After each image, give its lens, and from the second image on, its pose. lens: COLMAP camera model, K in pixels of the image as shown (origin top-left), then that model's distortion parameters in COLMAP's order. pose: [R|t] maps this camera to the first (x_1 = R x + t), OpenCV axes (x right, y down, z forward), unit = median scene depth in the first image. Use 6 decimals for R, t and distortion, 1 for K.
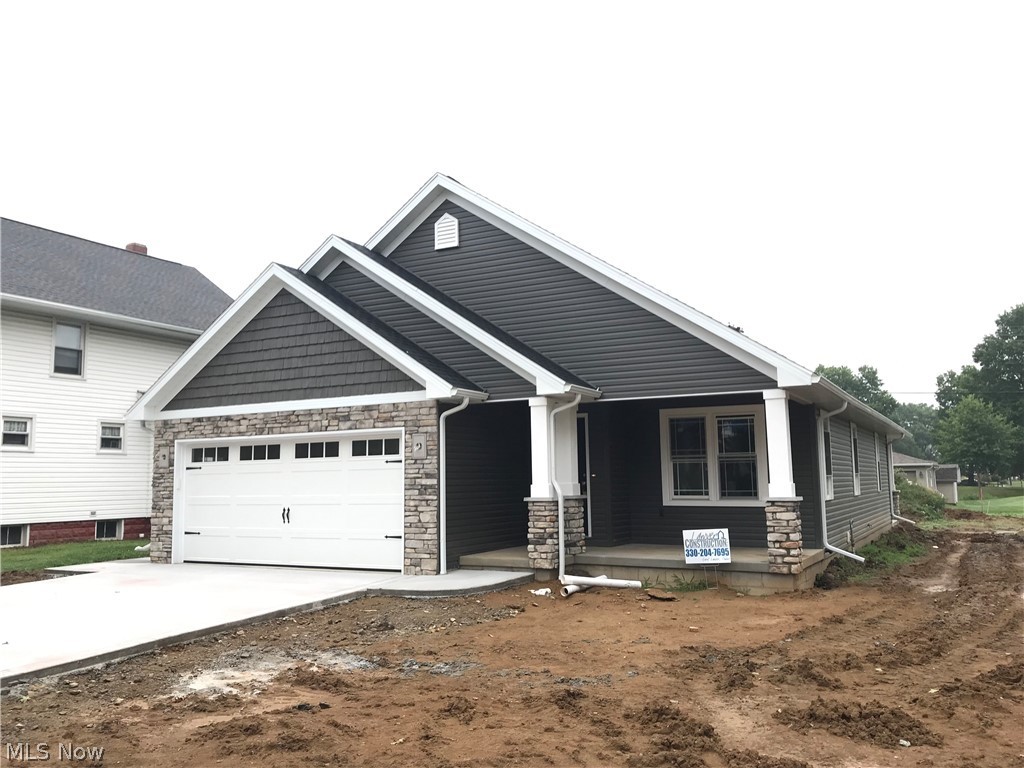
lens RADIAL K [[830.3, 0, 512.0], [0, 830.3, 384.0], [0, 0, 1]] dist [0.008714, 0.002747]
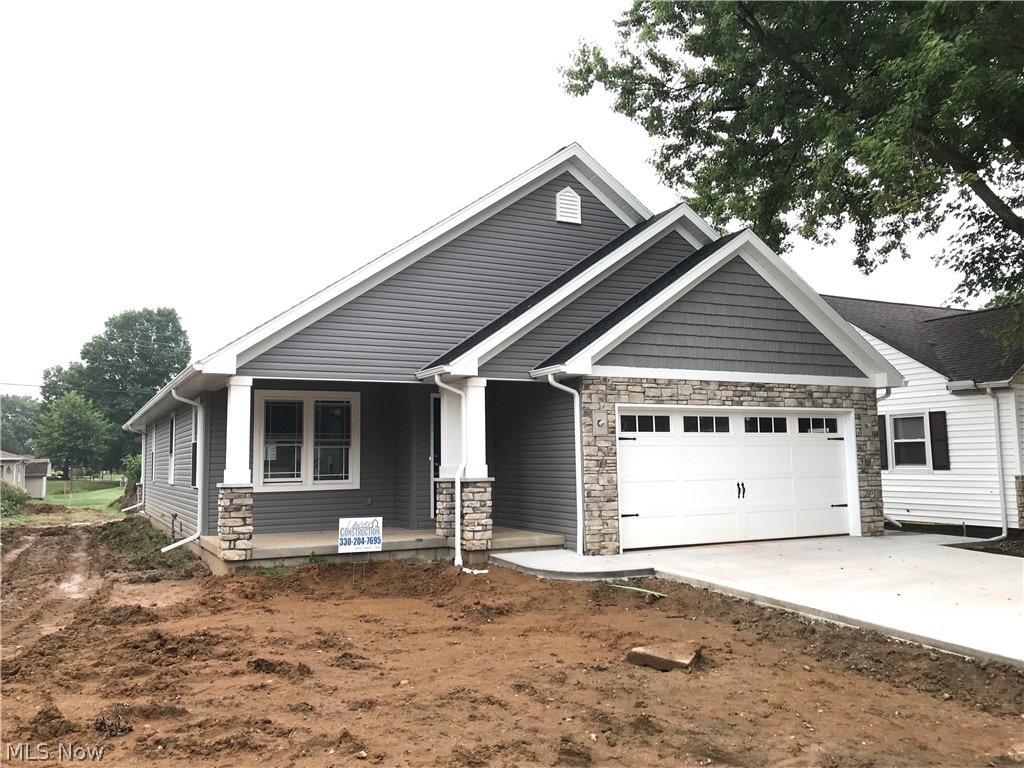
lens RADIAL K [[821.6, 0, 487.4], [0, 821.6, 386.7], [0, 0, 1]] dist [0.073168, -0.003854]
pose [[0.571104, 0.081212, 0.816850, -1.200048], [-0.089712, 0.995308, -0.036232, 0.096338], [-0.815961, -0.052589, 0.575711, 0.673536]]
